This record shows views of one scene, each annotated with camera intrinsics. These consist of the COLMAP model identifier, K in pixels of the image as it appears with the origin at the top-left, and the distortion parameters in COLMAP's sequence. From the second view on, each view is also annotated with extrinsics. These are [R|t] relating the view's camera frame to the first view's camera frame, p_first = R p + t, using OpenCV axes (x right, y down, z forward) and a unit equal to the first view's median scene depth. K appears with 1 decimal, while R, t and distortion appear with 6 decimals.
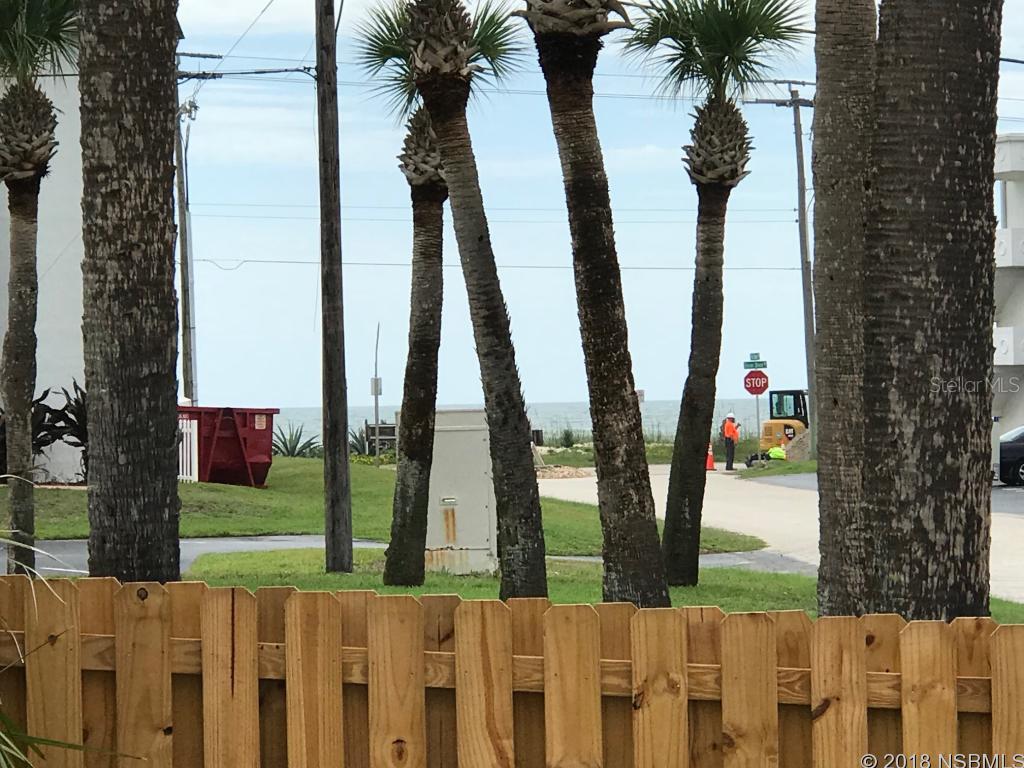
lens RADIAL K [[4077.9, 0, 512.0], [0, 4077.9, 384.0], [0, 0, 1]] dist [-0.167406, 5.925553]
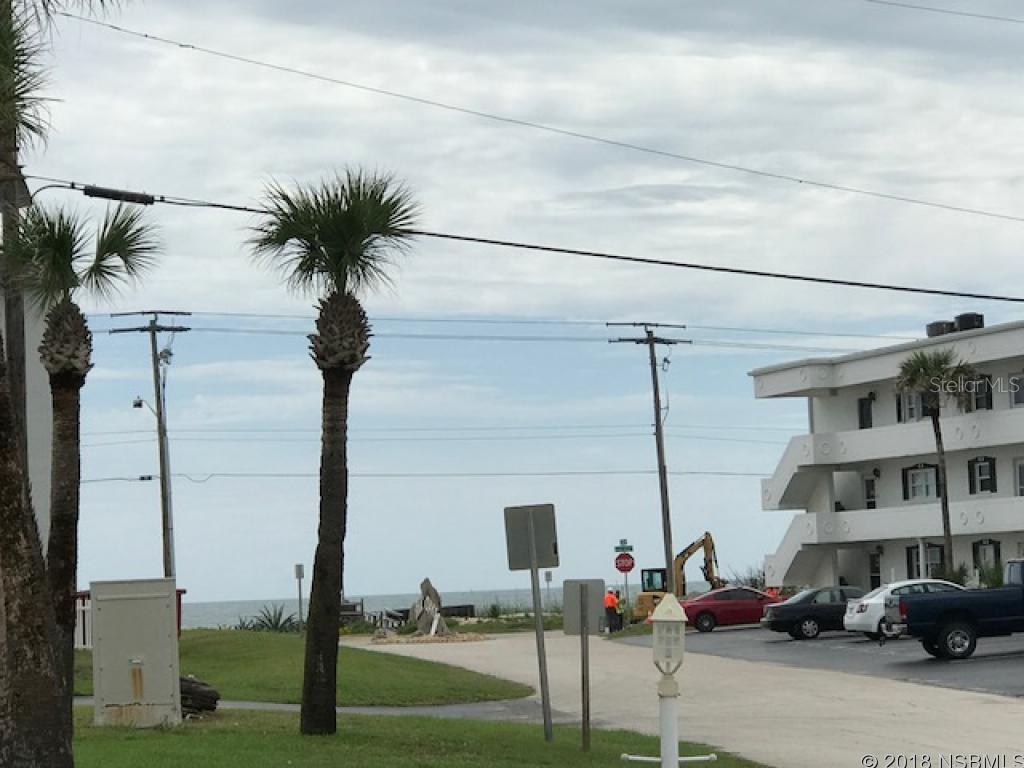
lens RADIAL K [[2994.8, 0, 512.0], [0, 2994.8, 384.0], [0, 0, 1]] dist [-0.116475, 0.959762]
pose [[0.999597, -0.022787, -0.016933, 0.110450], [0.021658, 0.997708, -0.064106, 0.008082], [0.018355, 0.063713, 0.997799, 0.191755]]
